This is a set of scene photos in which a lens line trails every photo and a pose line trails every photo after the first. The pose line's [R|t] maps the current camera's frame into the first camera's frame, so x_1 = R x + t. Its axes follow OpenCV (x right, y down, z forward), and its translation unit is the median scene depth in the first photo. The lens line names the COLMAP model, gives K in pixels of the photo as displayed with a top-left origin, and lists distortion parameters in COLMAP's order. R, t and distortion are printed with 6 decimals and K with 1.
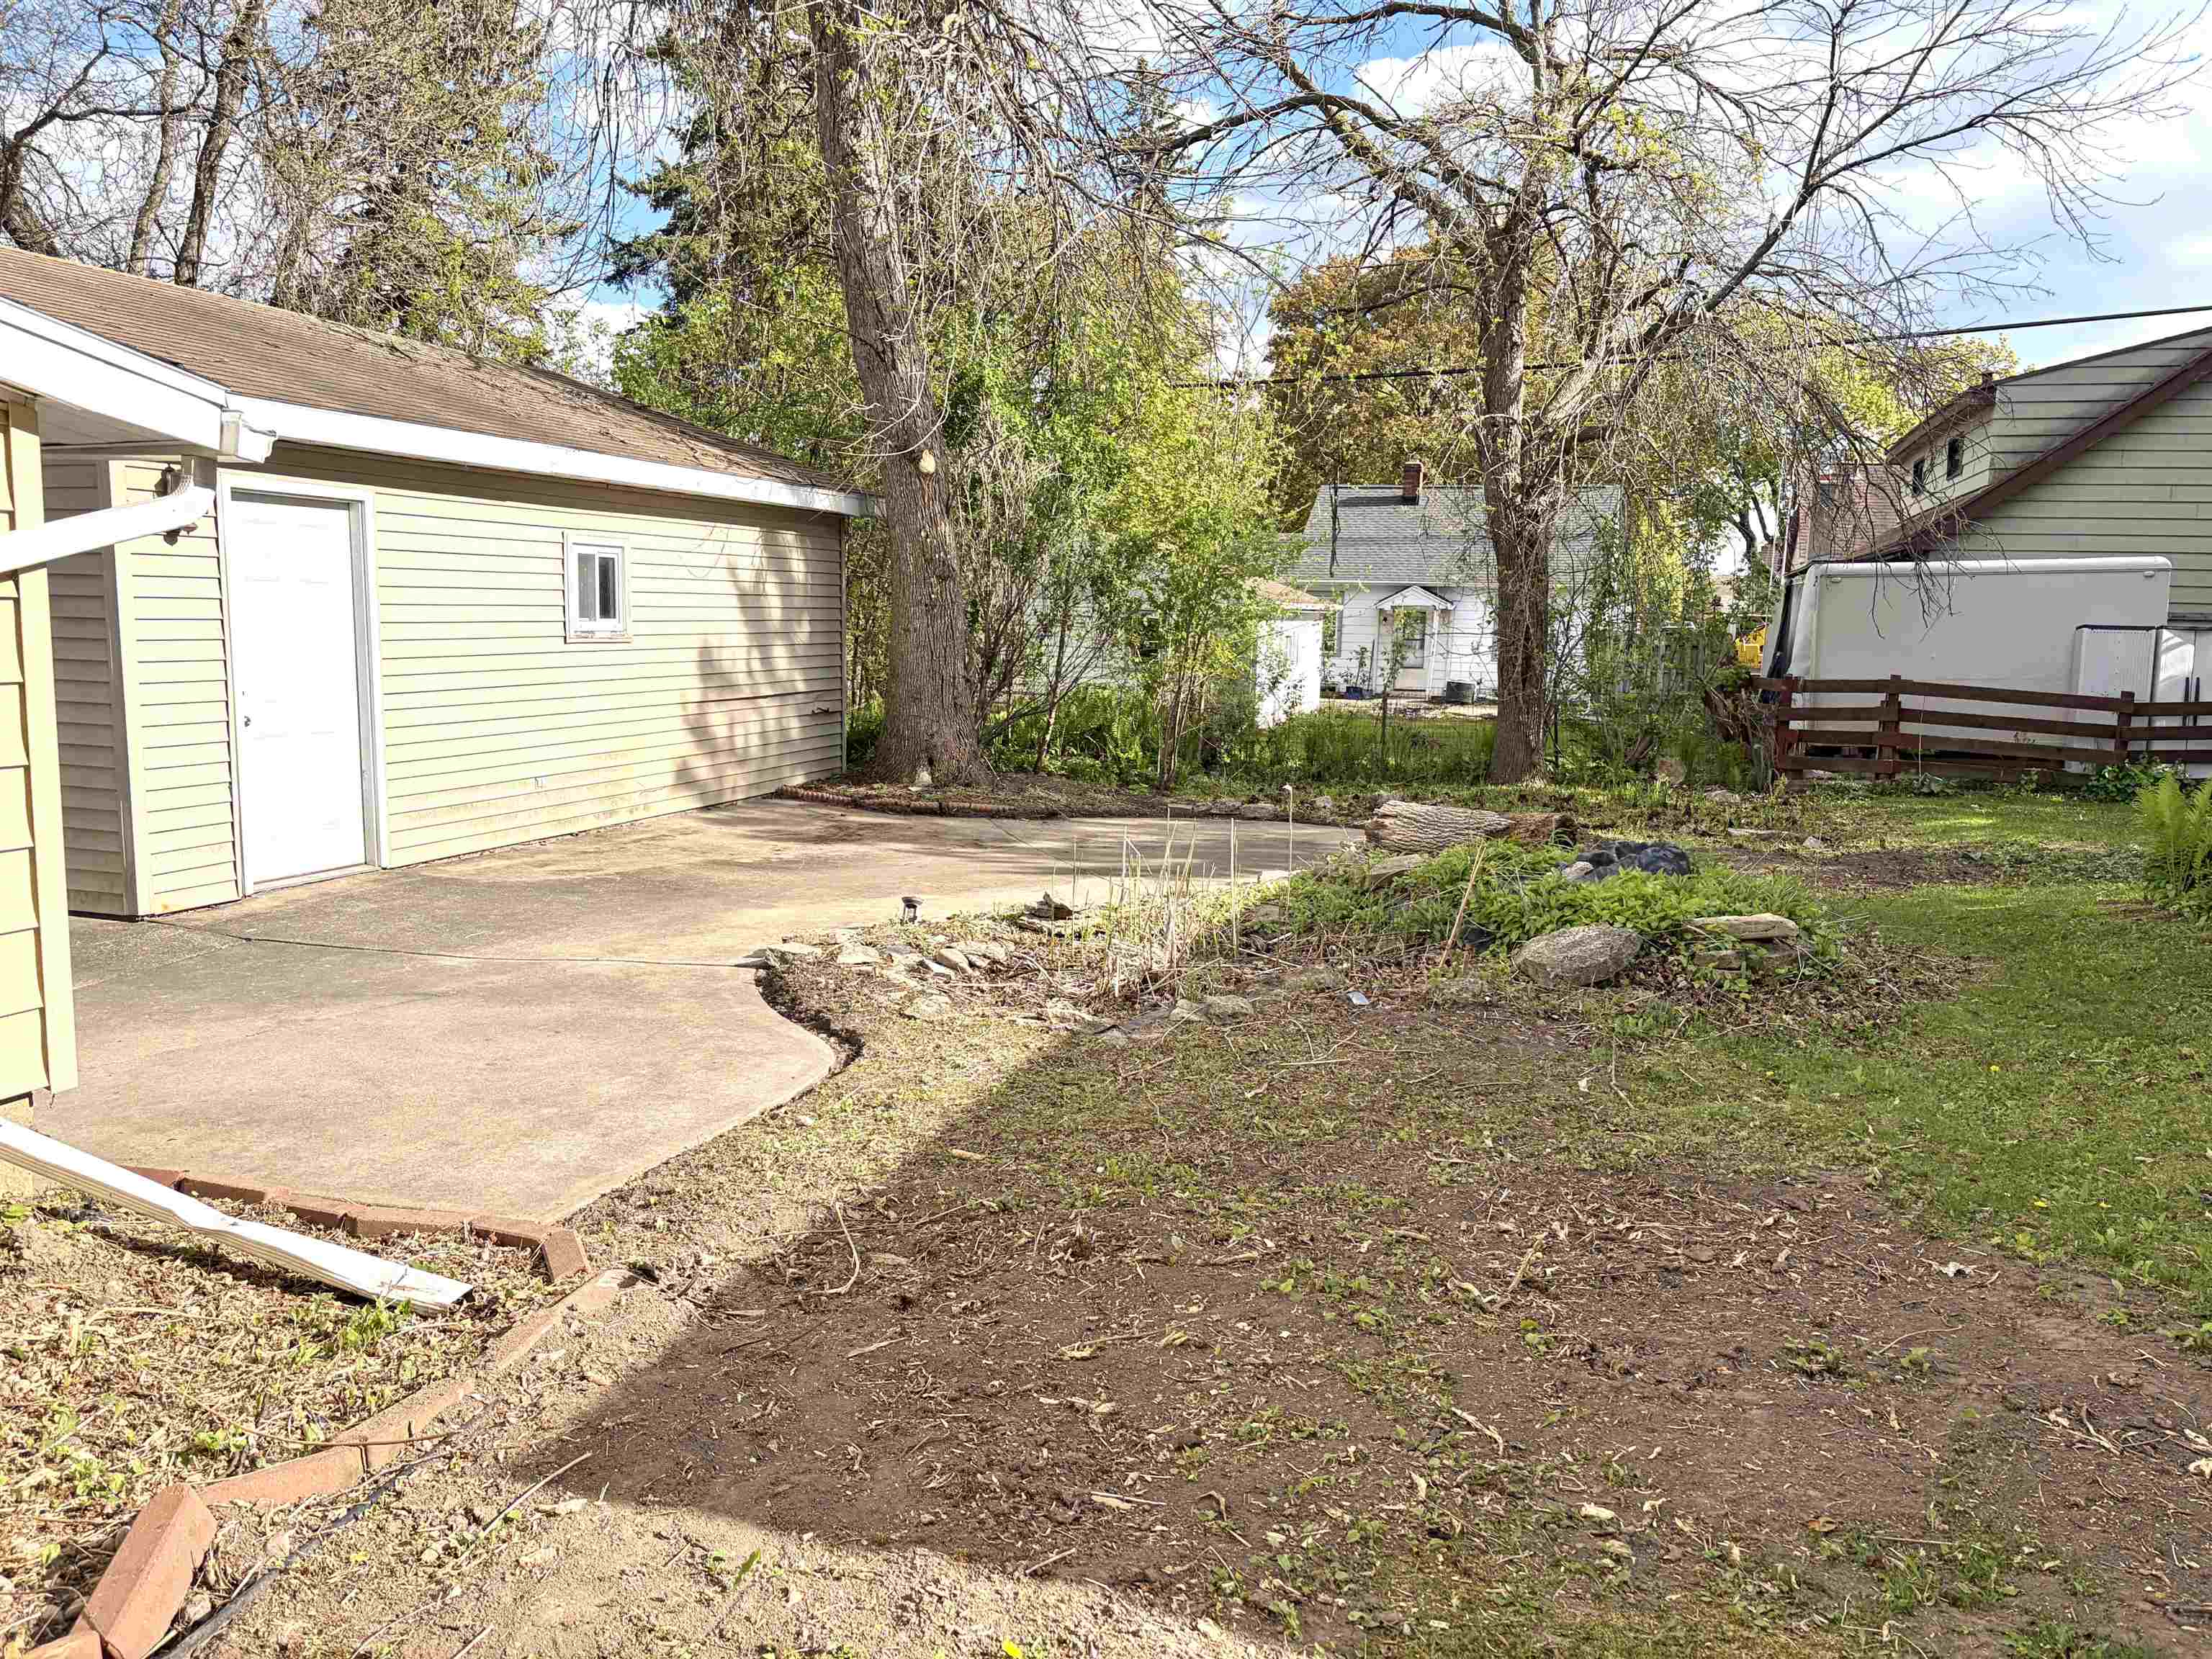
lens RADIAL K [[1660.6, 0, 1104.6], [0, 1660.6, 836.3], [0, 0, 1]] dist [0.022647, -0.000470]
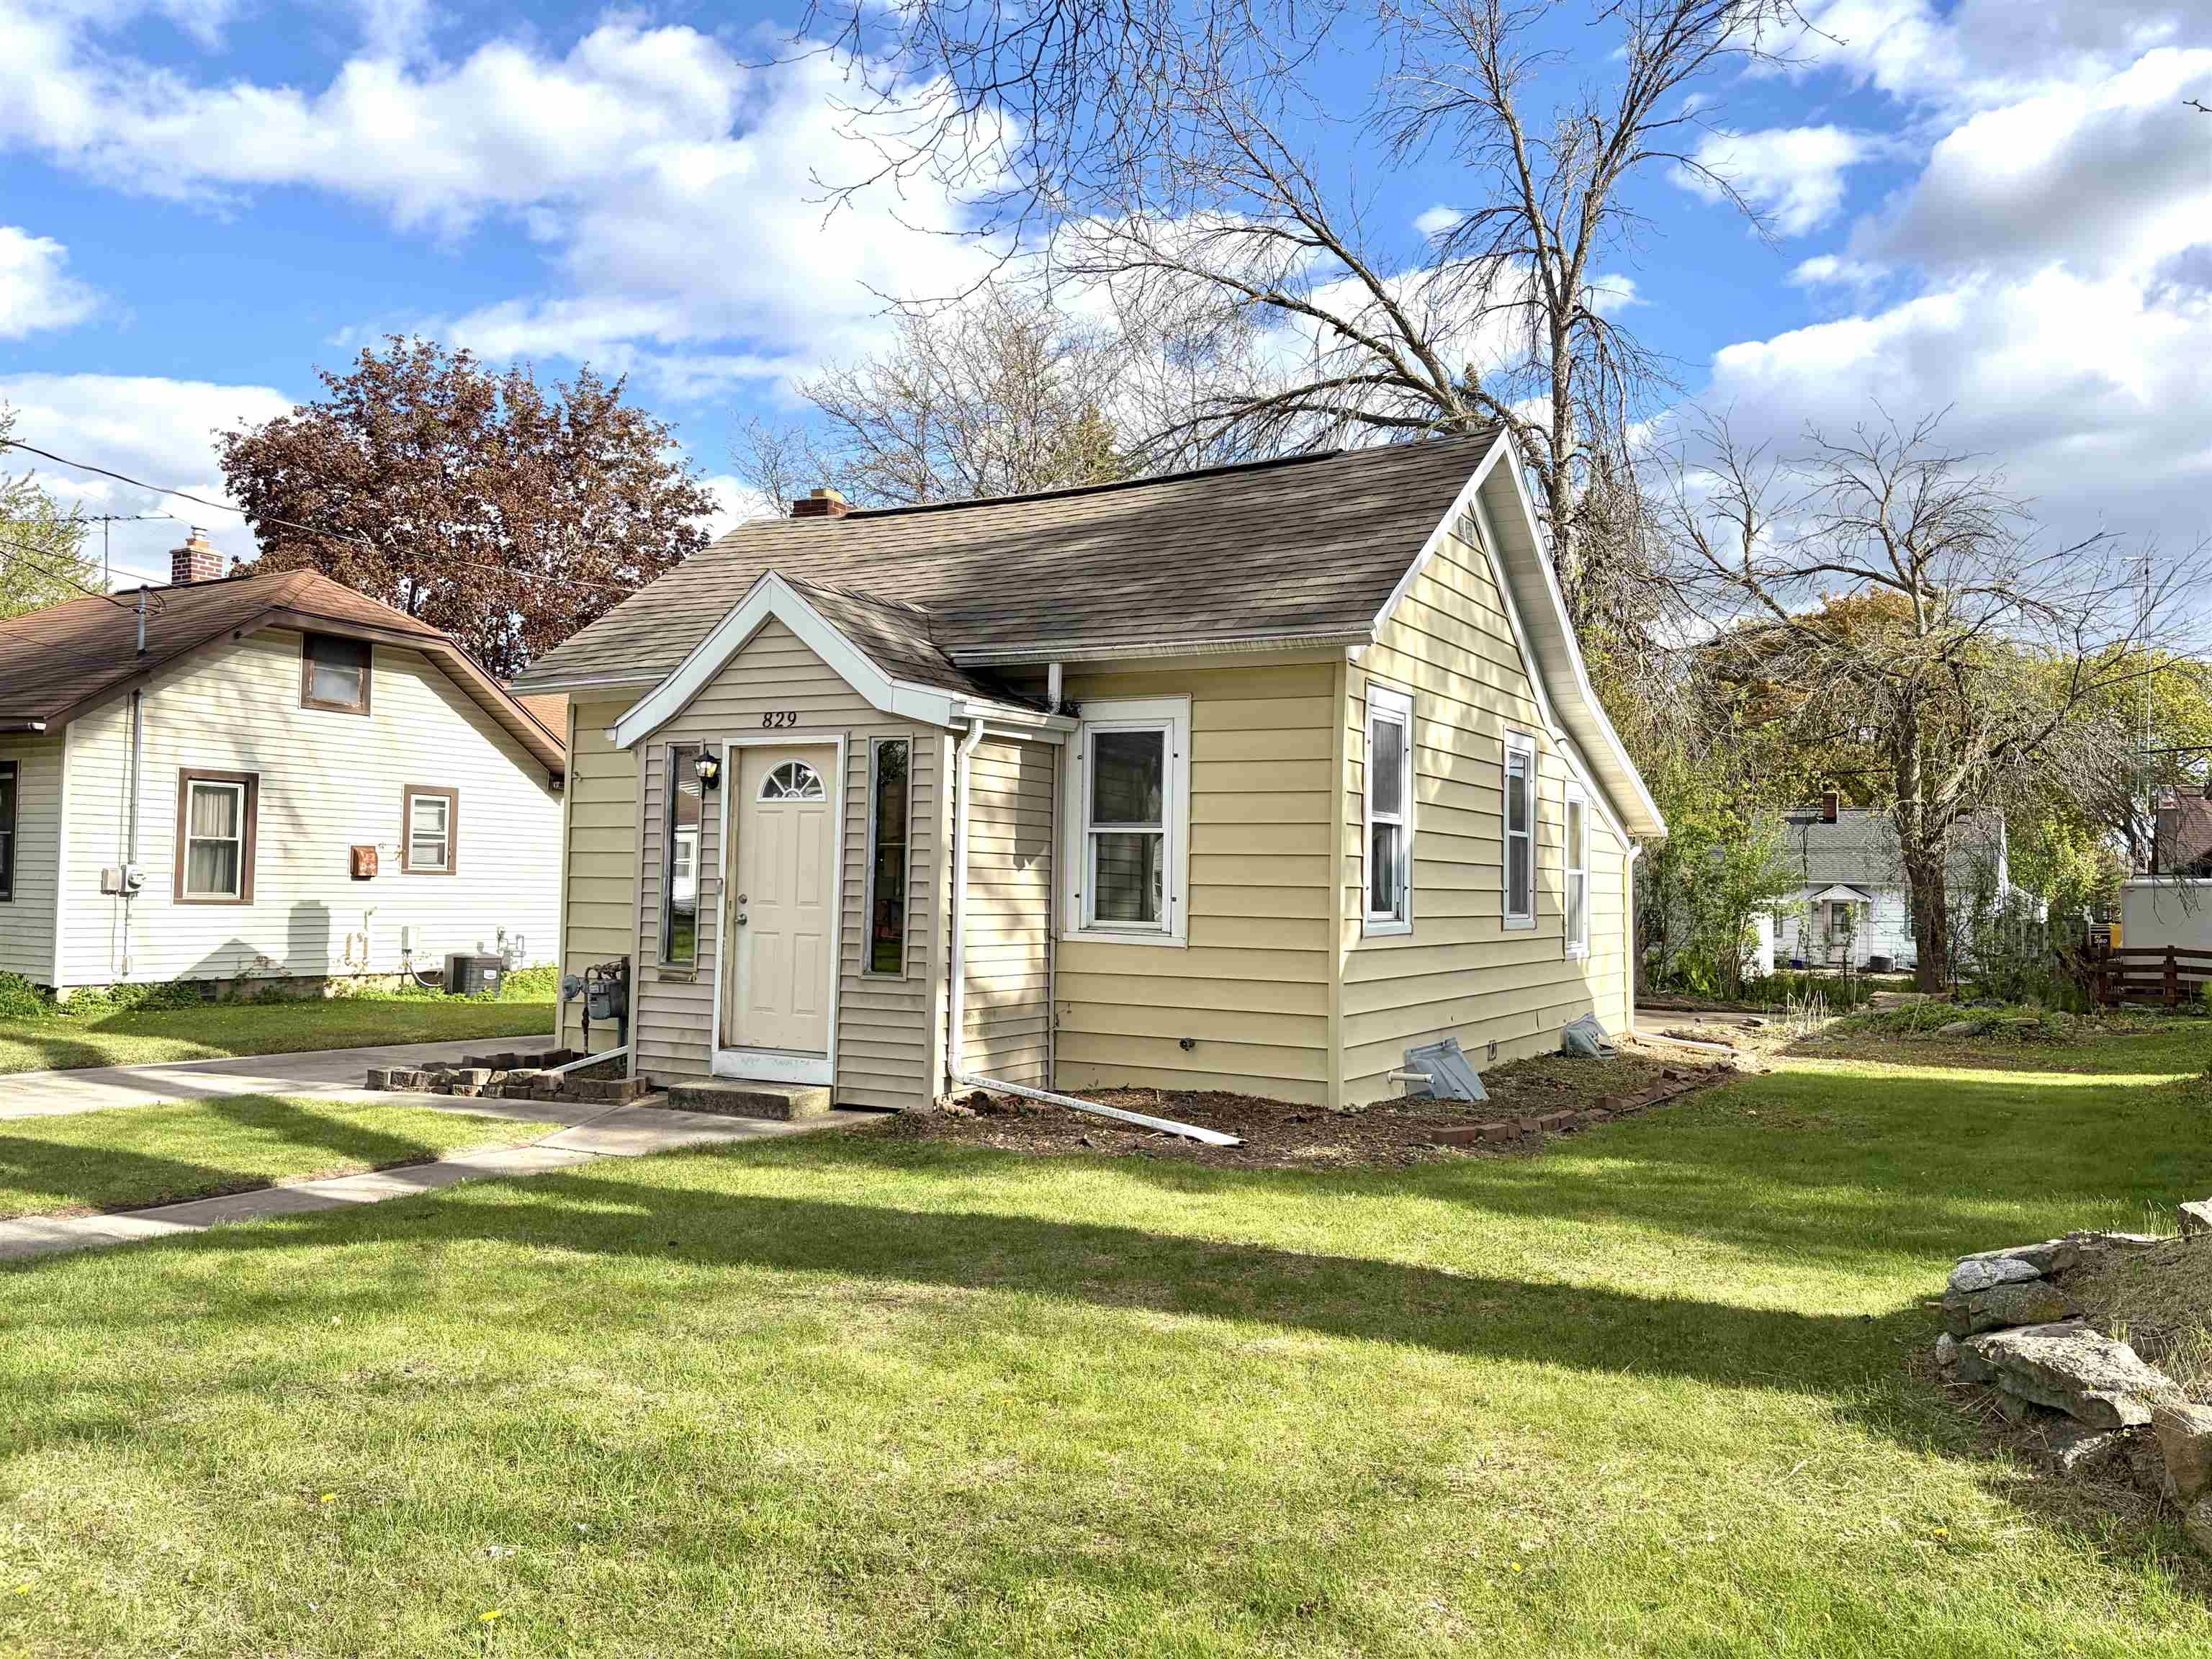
lens RADIAL K [[1660.6, 0, 1103.5], [0, 1660.6, 812.4], [0, 0, 1]] dist [0.022647, -0.000470]
pose [[0.977196, -0.017802, -0.211593, -0.222955], [-0.021690, 0.982899, -0.182865, 0.104777], [0.211230, 0.183284, 0.960098, -0.884301]]
